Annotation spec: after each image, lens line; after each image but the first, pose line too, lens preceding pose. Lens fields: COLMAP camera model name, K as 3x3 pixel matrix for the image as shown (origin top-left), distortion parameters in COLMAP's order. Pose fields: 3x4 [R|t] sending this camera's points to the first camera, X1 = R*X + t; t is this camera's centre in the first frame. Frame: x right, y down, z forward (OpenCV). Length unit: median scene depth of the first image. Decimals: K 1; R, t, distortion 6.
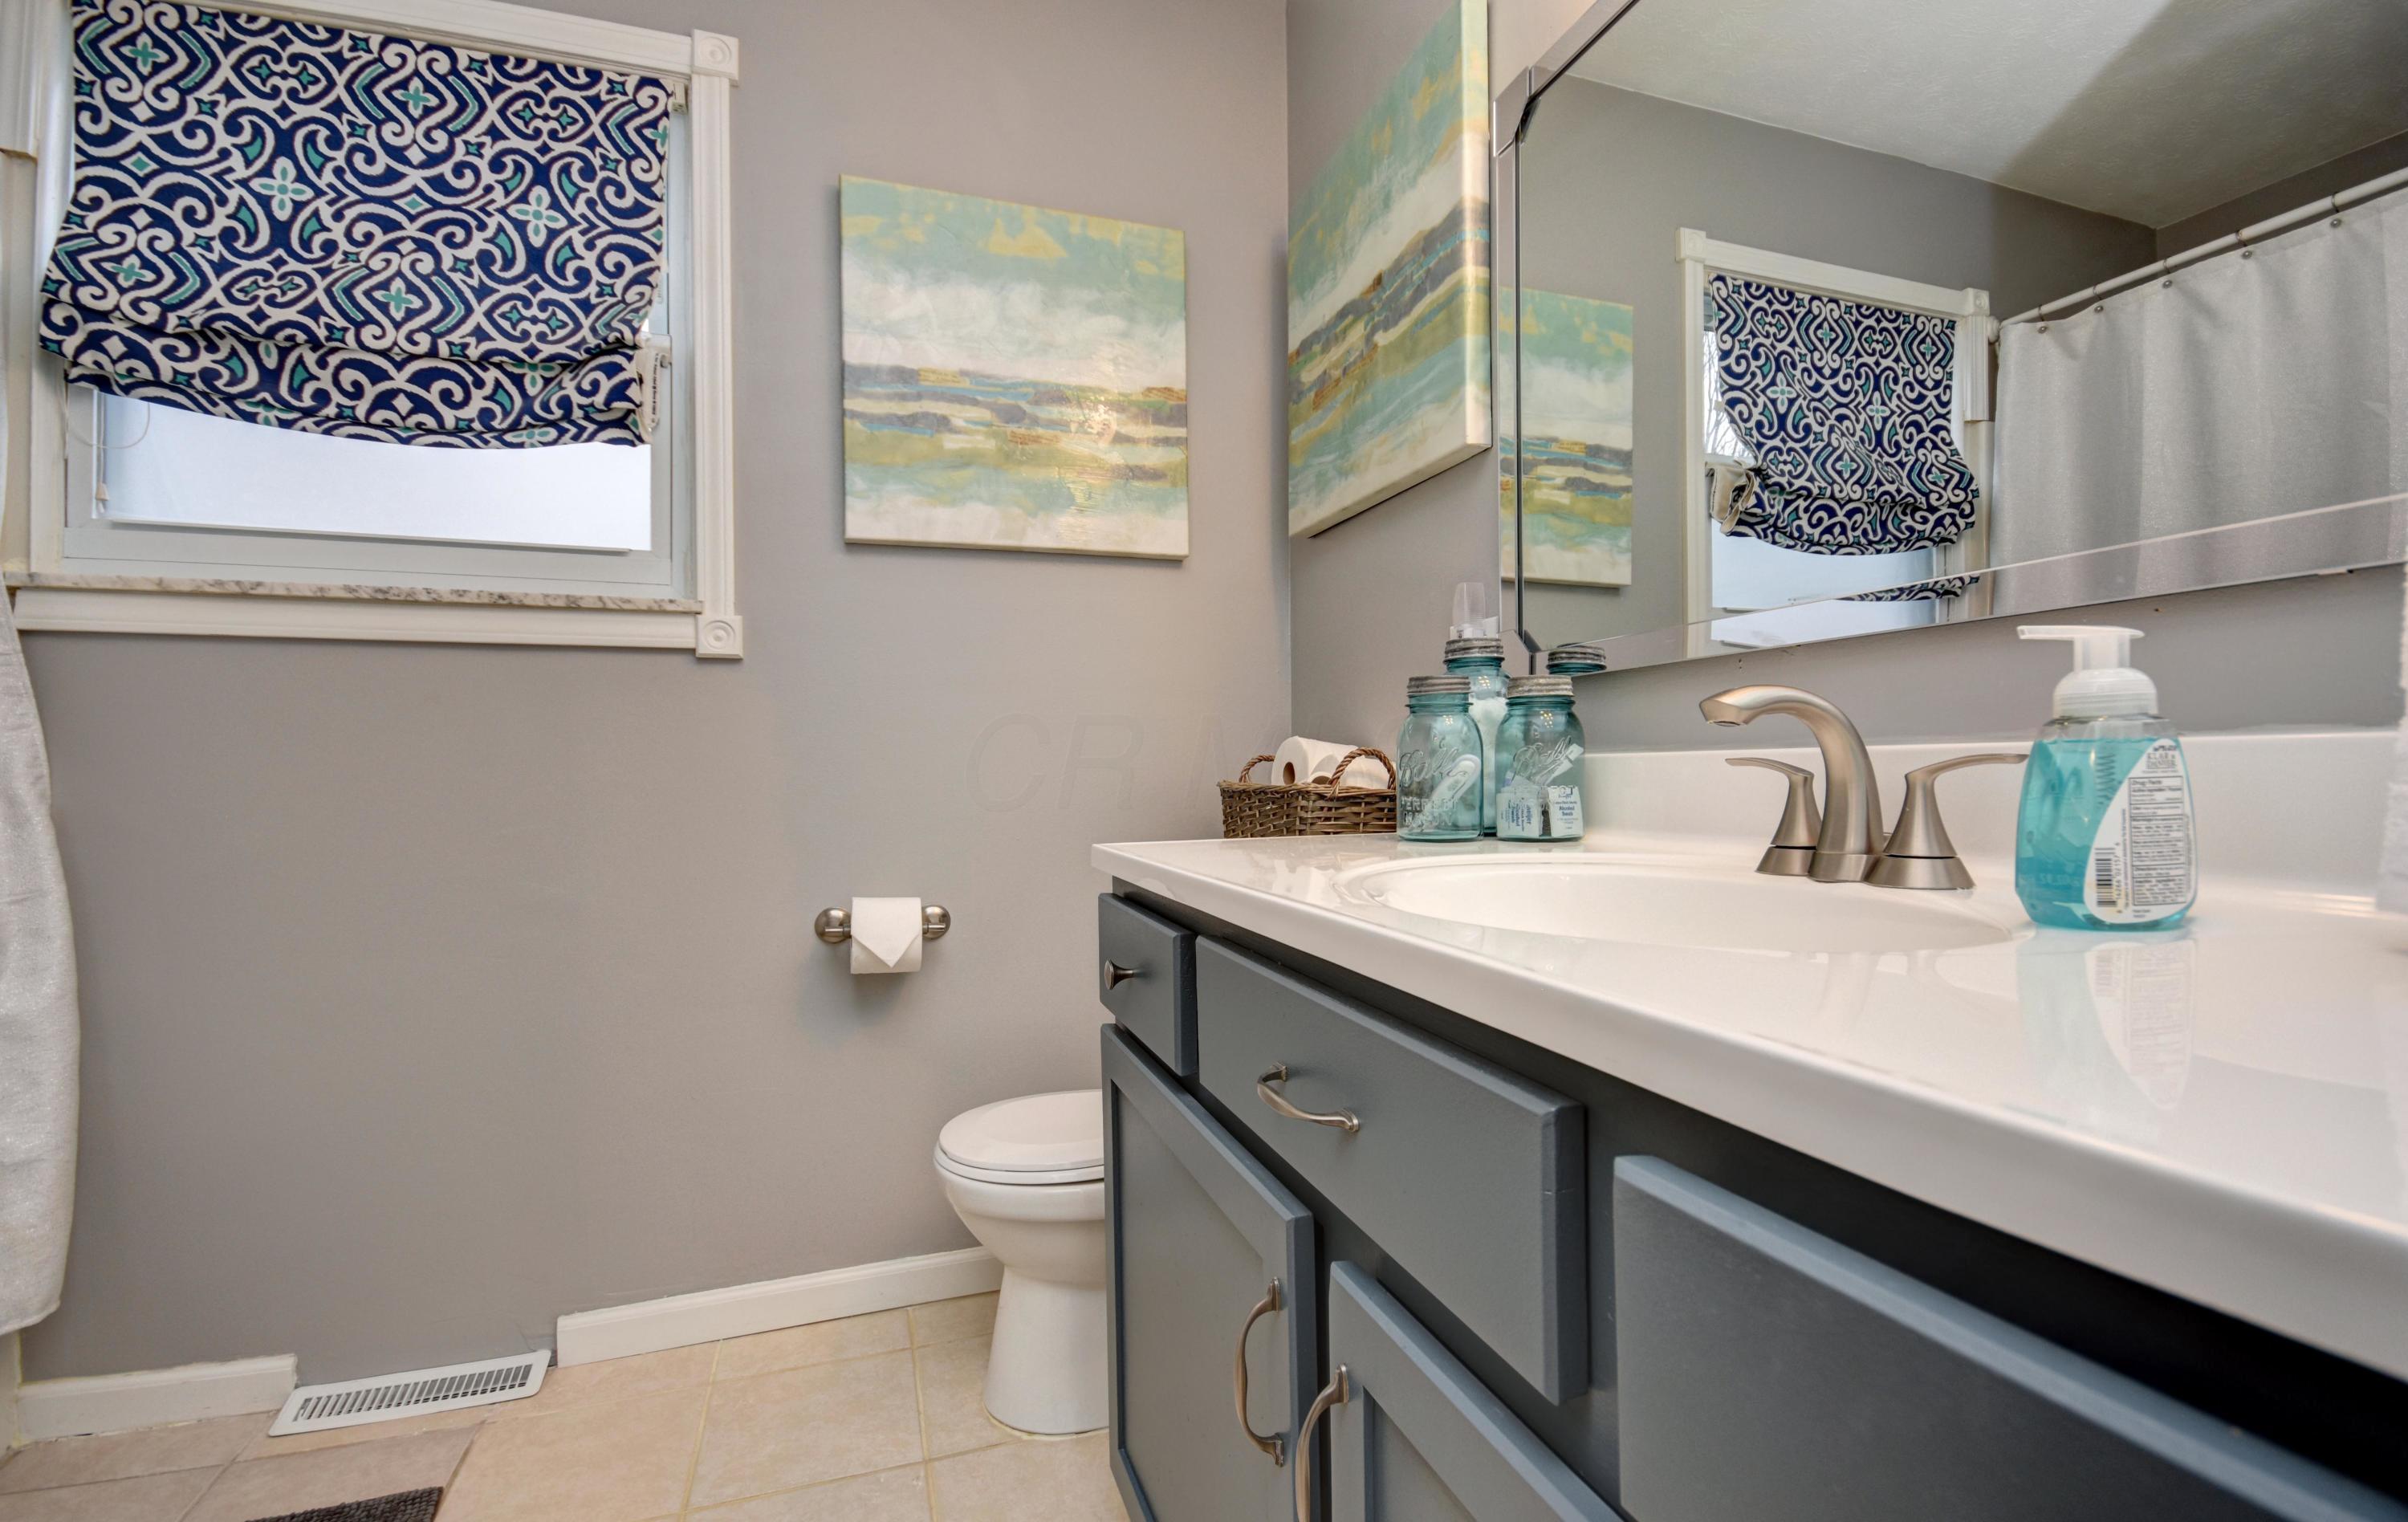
lens RADIAL K [[1071.5, 0, 1229.2], [0, 1071.5, 765.5], [0, 0, 1]] dist [0.001677, -0.009531]
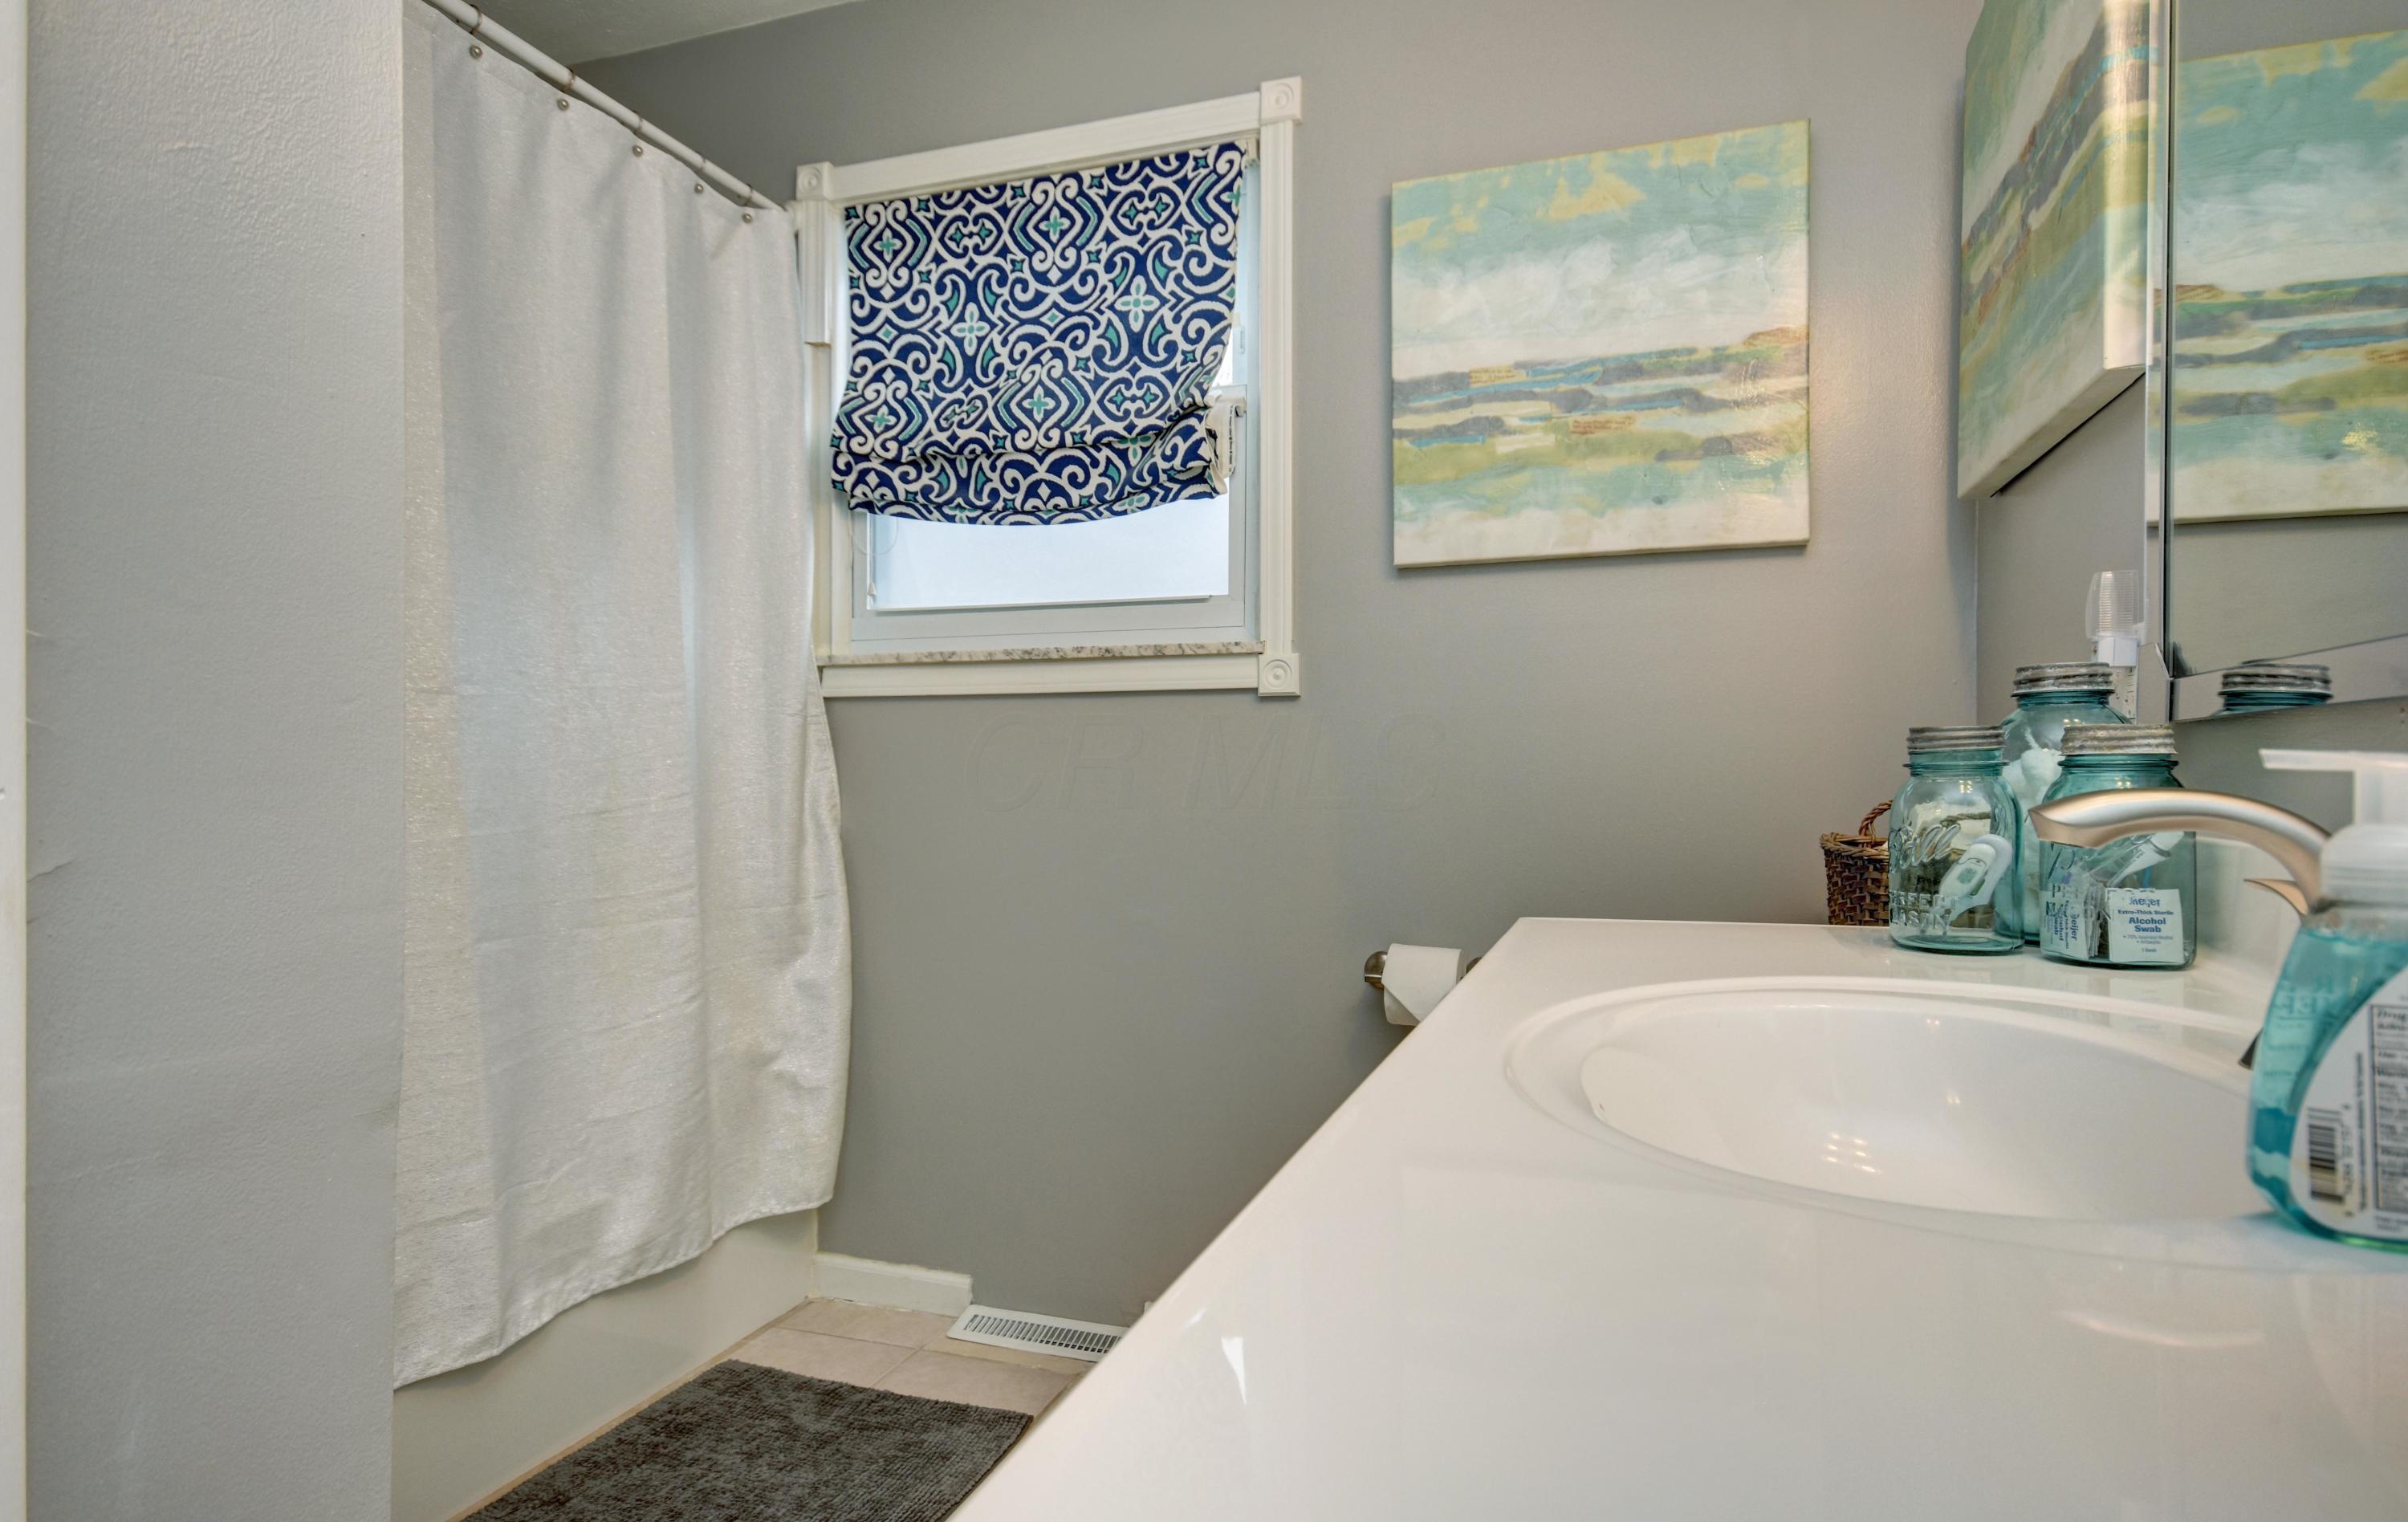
lens RADIAL K [[1298.3, 0, 1203.9], [0, 1298.3, 758.5], [0, 0, 1]] dist [-0.003417, 0.005121]
pose [[0.782941, 0.000817, -0.622095, 0.248960], [-0.001938, 0.999997, -0.001126, -0.042128], [0.622093, 0.002087, 0.782941, -0.009611]]
